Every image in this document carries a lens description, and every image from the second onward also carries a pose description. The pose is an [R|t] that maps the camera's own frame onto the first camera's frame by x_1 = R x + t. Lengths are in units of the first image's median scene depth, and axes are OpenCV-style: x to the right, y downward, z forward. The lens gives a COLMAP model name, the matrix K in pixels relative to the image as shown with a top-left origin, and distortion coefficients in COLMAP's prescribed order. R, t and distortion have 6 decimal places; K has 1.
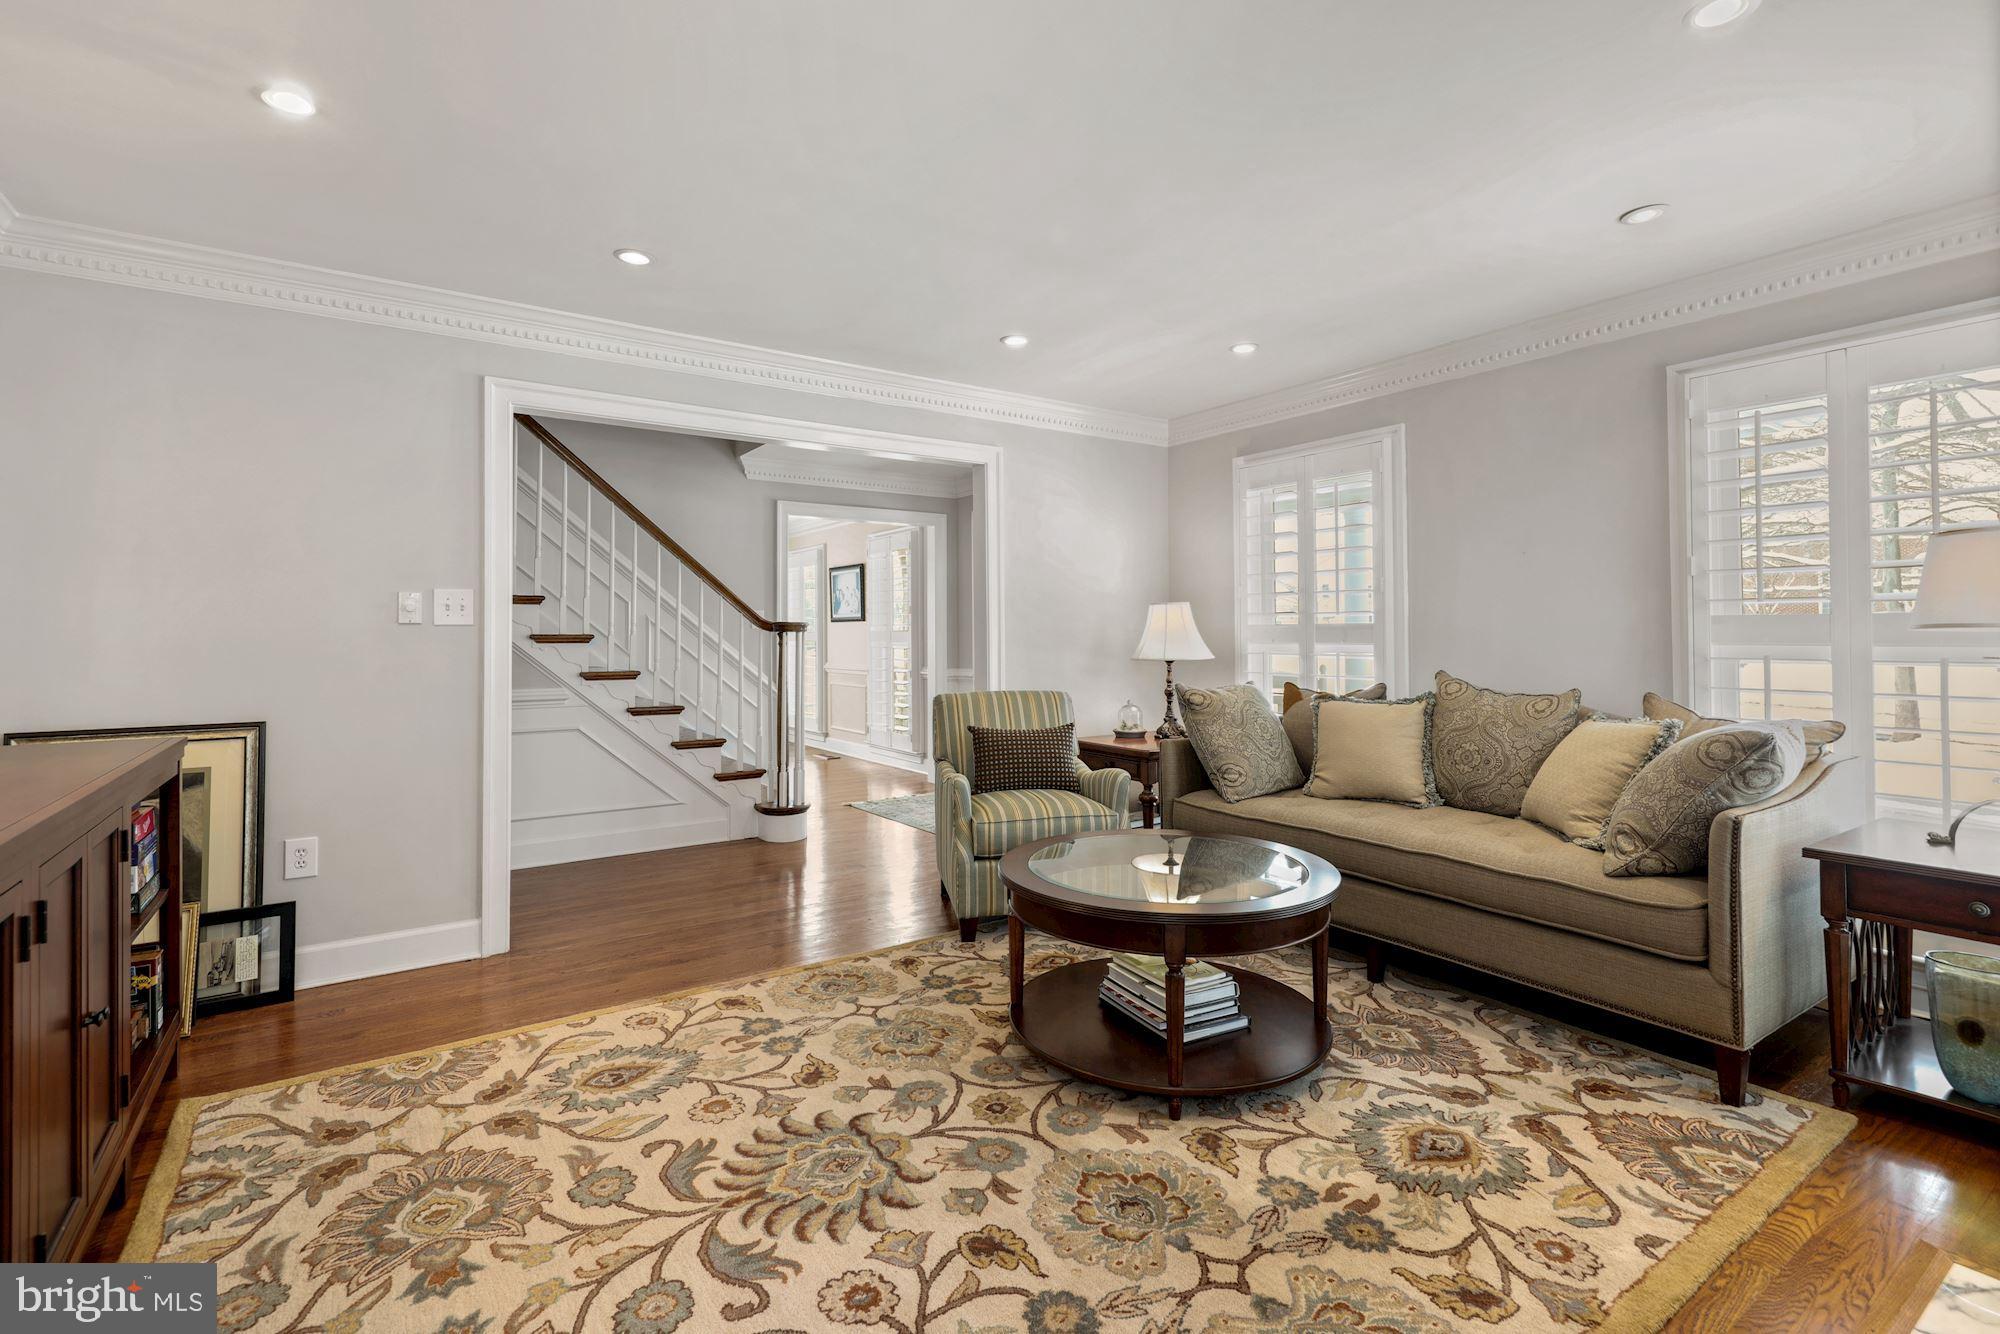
lens RADIAL K [[902.0, 0, 985.6], [0, 902.0, 622.4], [0, 0, 1]] dist [0.000052, -0.000768]
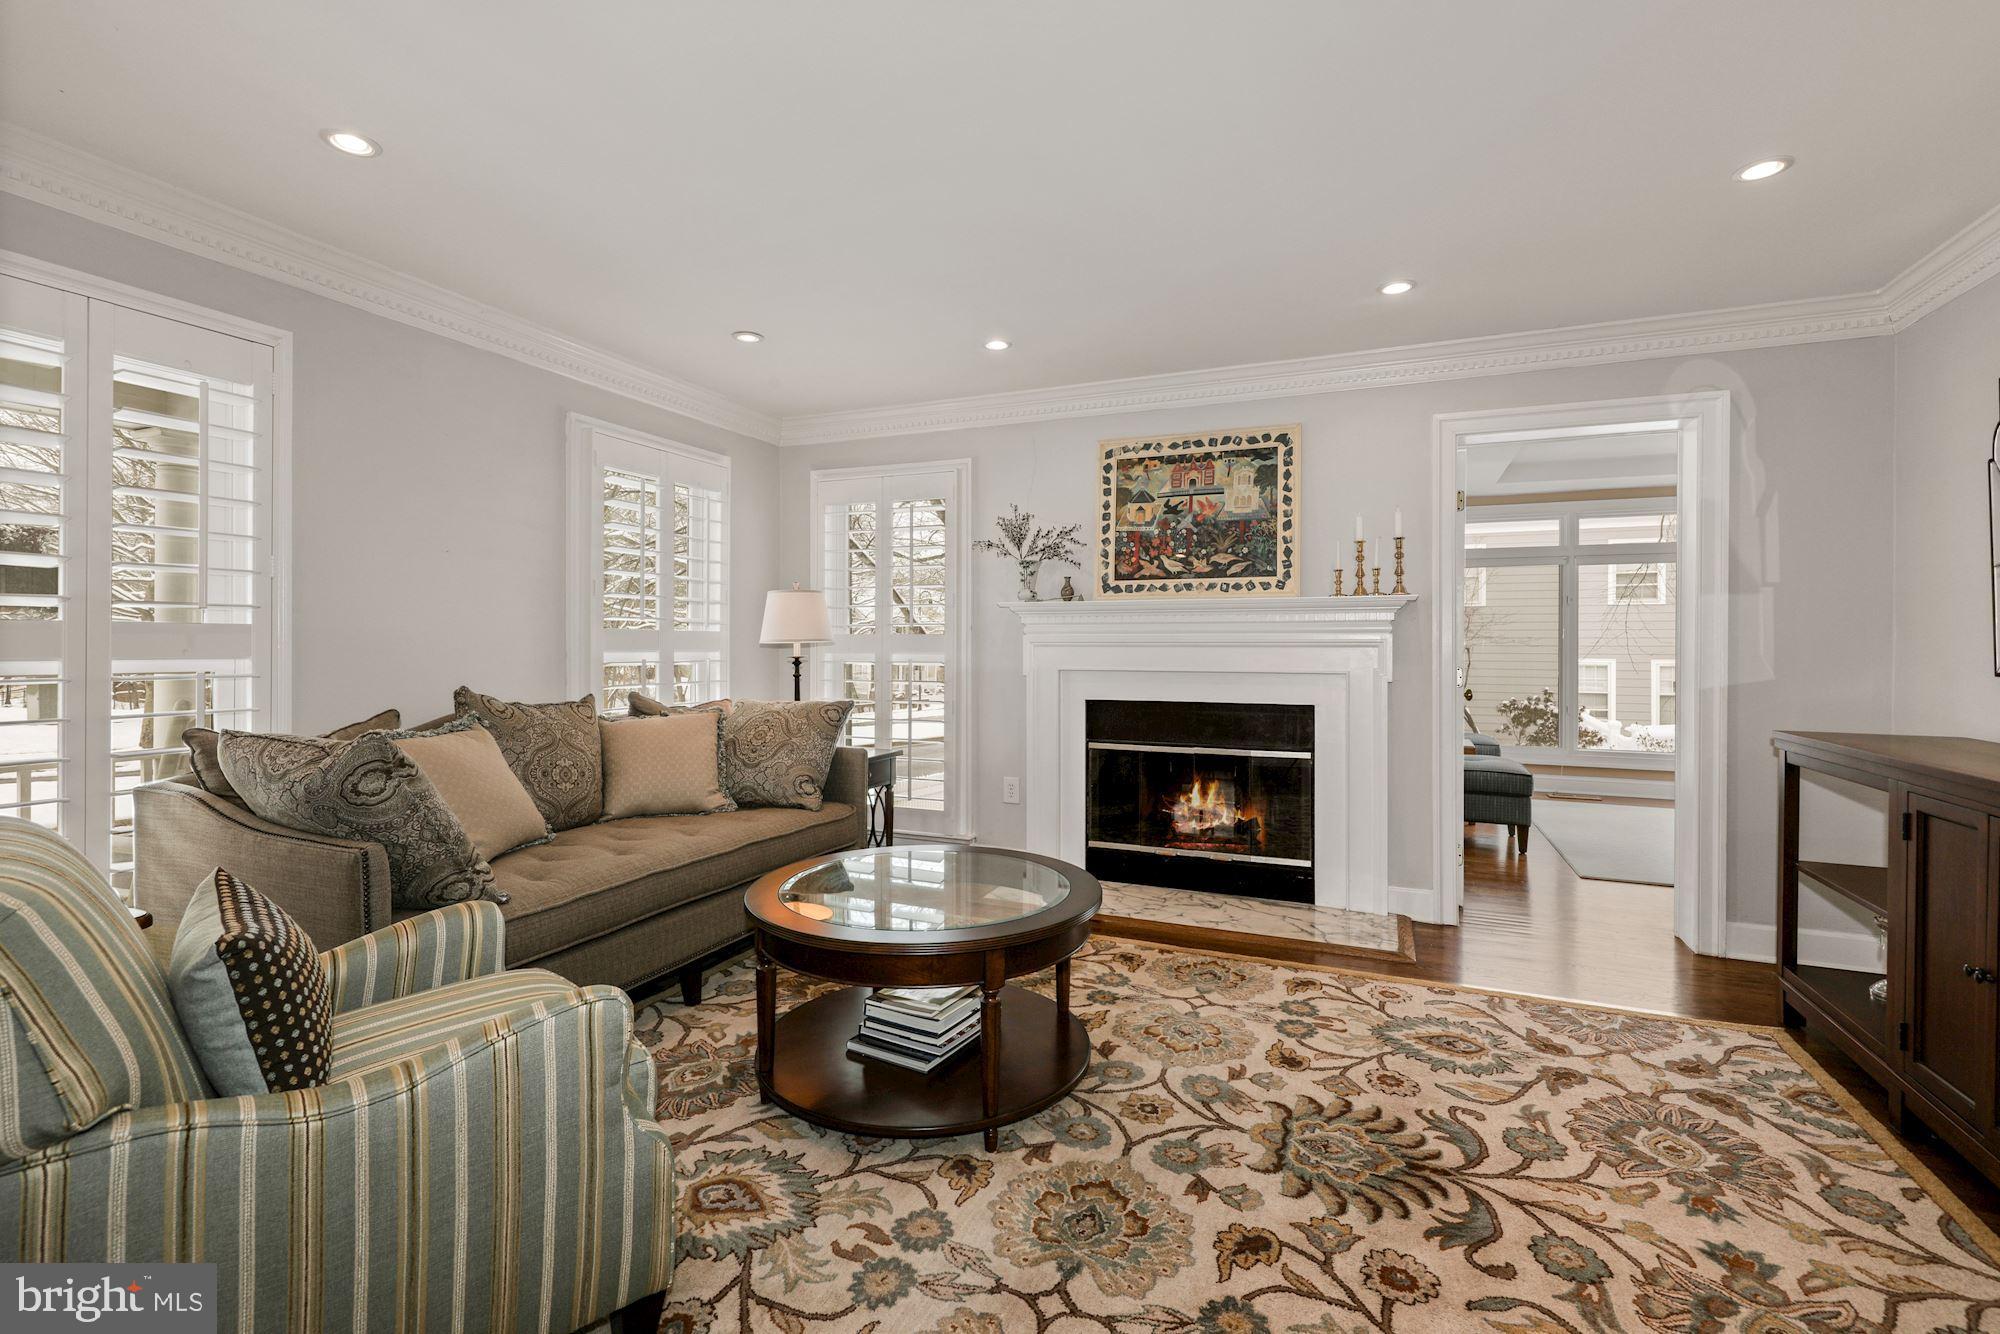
lens RADIAL K [[902.0, 0, 999.3], [0, 902.0, 649.4], [0, 0, 1]] dist [0.000052, -0.000768]
pose [[-0.546751, -0.005489, 0.837277, -0.825309], [-0.012576, 0.999920, -0.001657, 0.026620], [-0.837201, -0.011436, -0.546776, 1.887973]]
